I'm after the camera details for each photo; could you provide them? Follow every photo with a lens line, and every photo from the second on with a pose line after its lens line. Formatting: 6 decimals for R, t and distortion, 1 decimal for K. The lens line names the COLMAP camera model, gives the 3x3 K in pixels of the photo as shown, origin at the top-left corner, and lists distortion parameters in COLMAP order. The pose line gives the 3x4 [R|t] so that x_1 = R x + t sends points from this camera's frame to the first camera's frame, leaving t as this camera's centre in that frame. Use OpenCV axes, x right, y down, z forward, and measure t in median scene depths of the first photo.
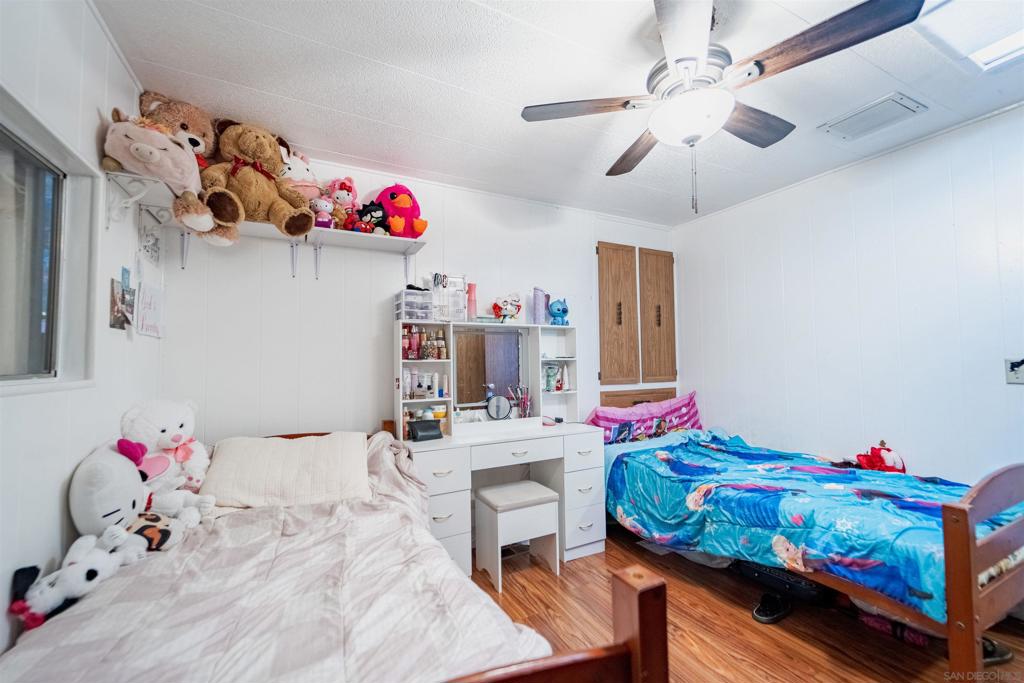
lens RADIAL K [[410.1, 0, 512.6], [0, 410.1, 345.1], [0, 0, 1]] dist [-0.000872, -0.000018]
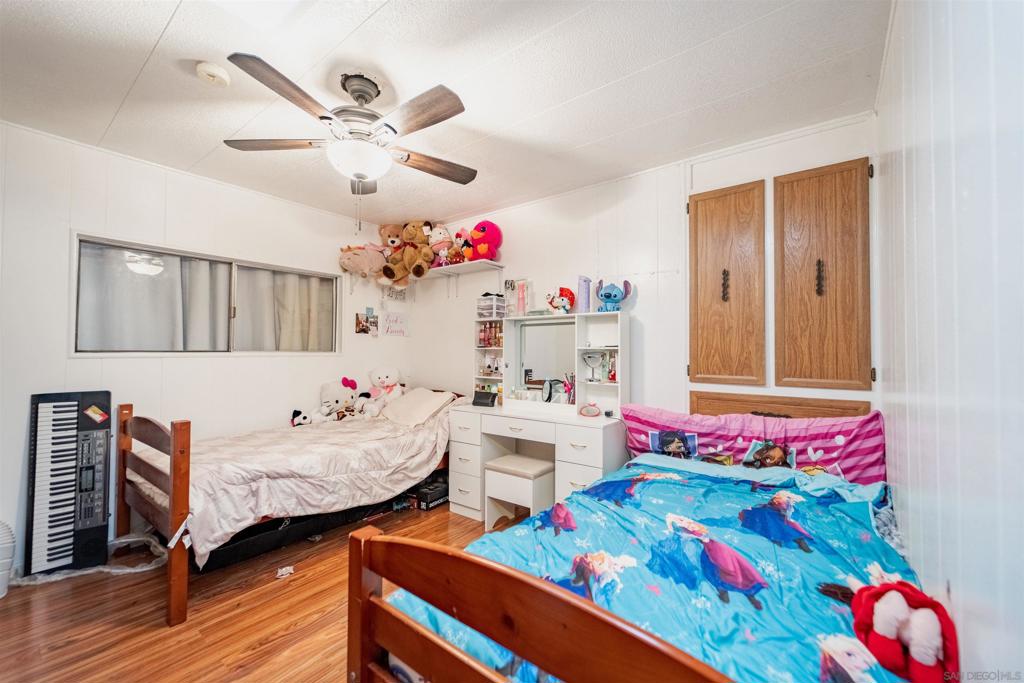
lens RADIAL K [[410.1, 0, 516.5], [0, 410.1, 343.0], [0, 0, 1]] dist [-0.000872, -0.000018]
pose [[0.428523, -0.001287, -0.903530, 0.777580], [0.025626, 0.999614, 0.010730, 0.006609], [0.903167, -0.027752, 0.428391, 0.373961]]
